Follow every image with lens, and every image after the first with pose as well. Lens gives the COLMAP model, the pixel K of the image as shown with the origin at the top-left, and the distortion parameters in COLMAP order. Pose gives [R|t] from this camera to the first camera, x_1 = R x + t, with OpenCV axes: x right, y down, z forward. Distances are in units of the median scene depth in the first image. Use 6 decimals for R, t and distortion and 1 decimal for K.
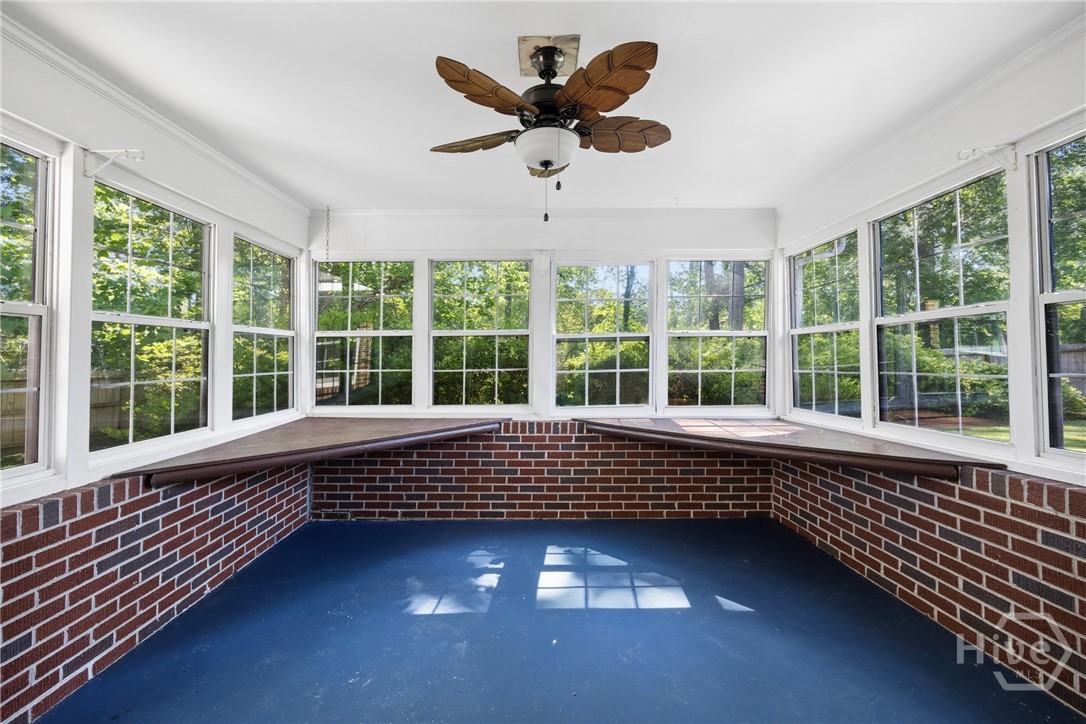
lens RADIAL K [[427.1, 0, 538.3], [0, 427.1, 354.2], [0, 0, 1]] dist [-0.000569, 0.004145]
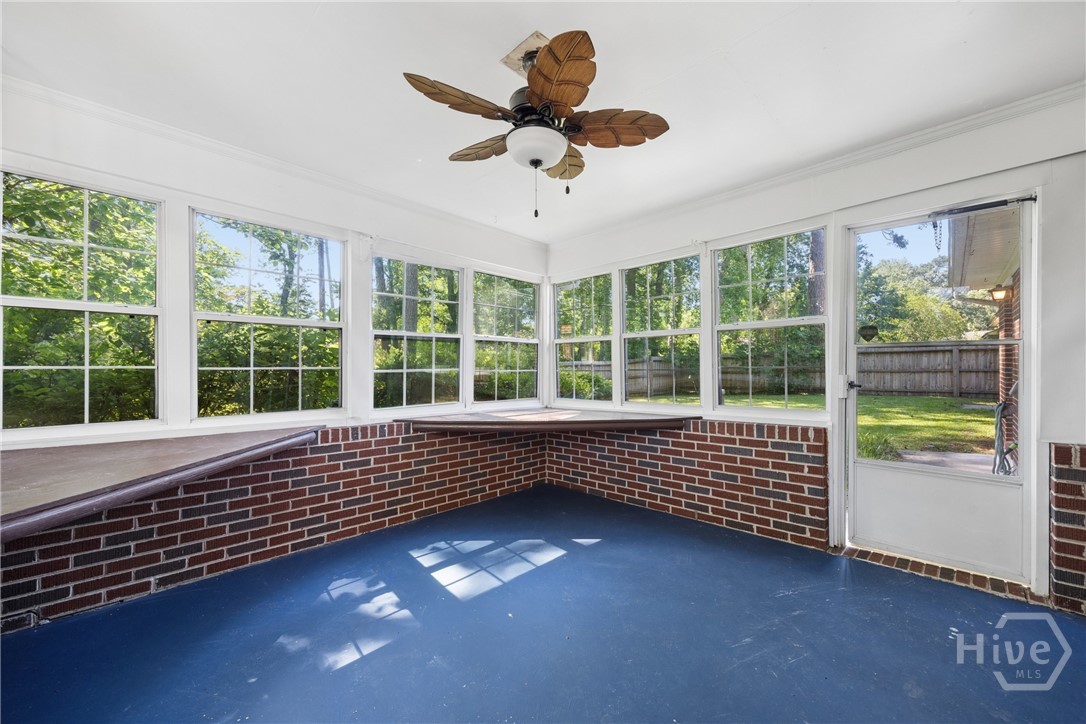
lens RADIAL K [[416.9, 0, 542.4], [0, 416.9, 368.0], [0, 0, 1]] dist [-0.000018, 0.000148]
pose [[0.702790, 0.008167, 0.711350, -0.364375], [-0.017032, 0.999841, 0.005348, 0.026529], [-0.711193, -0.015874, 0.702817, 0.123131]]
